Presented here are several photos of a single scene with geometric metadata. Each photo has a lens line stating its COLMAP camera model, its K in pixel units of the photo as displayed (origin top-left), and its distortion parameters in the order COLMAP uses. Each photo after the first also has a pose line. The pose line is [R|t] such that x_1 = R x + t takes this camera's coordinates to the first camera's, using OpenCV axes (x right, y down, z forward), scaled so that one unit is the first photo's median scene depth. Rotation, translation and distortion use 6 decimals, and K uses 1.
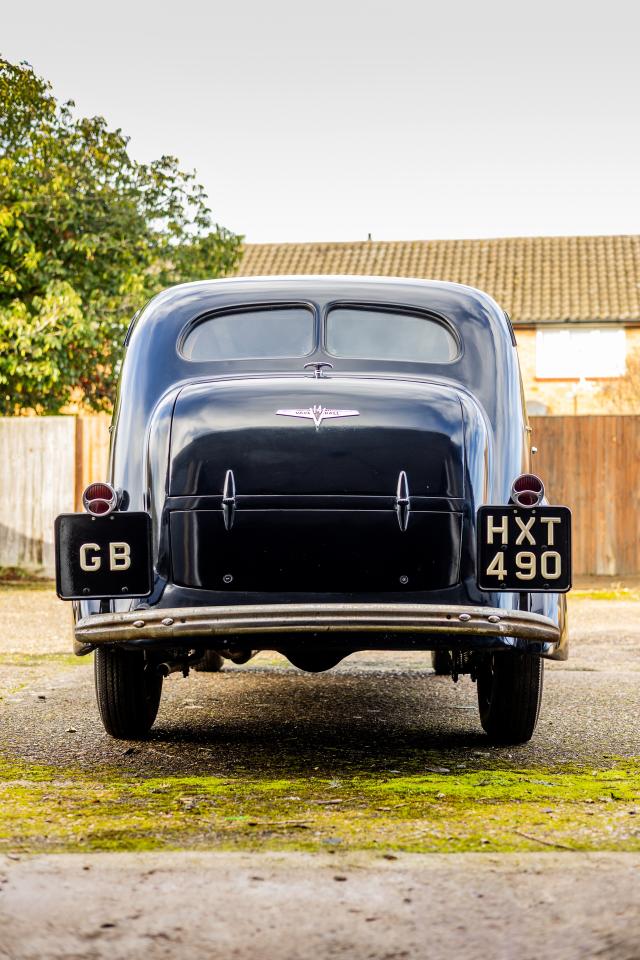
lens RADIAL K [[1321.9, 0, 320.0], [0, 1321.9, 480.0], [0, 0, 1]] dist [0.007353, 0.072871]
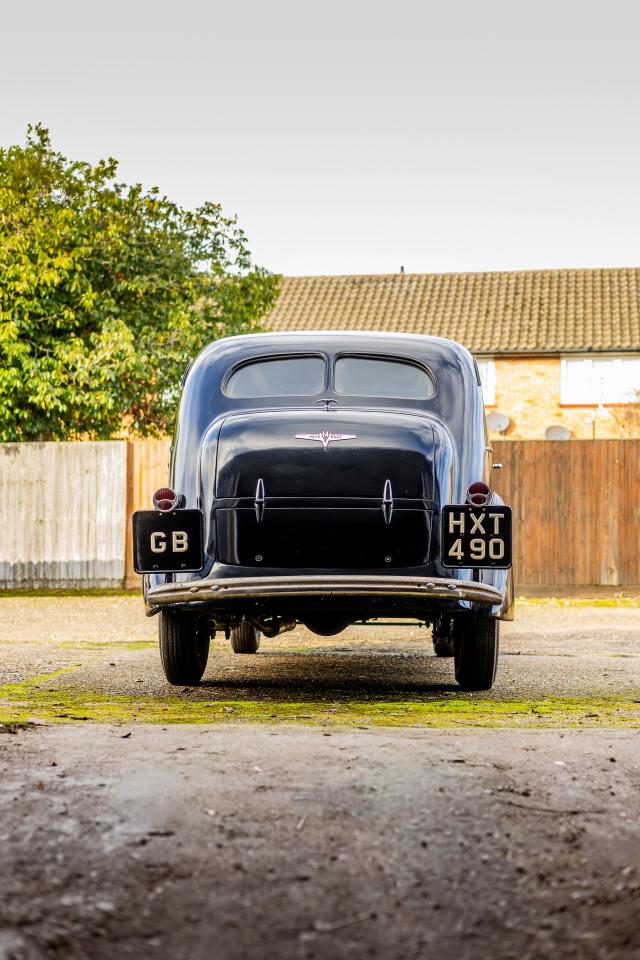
lens RADIAL K [[1321.9, 0, 320.0], [0, 1321.9, 480.0], [0, 0, 1]] dist [0.007353, 0.072871]
pose [[0.999540, 0.000963, -0.030323, 0.010514], [-0.001533, 0.999822, -0.018779, 0.005894], [0.030300, 0.018817, 0.999364, -0.110036]]
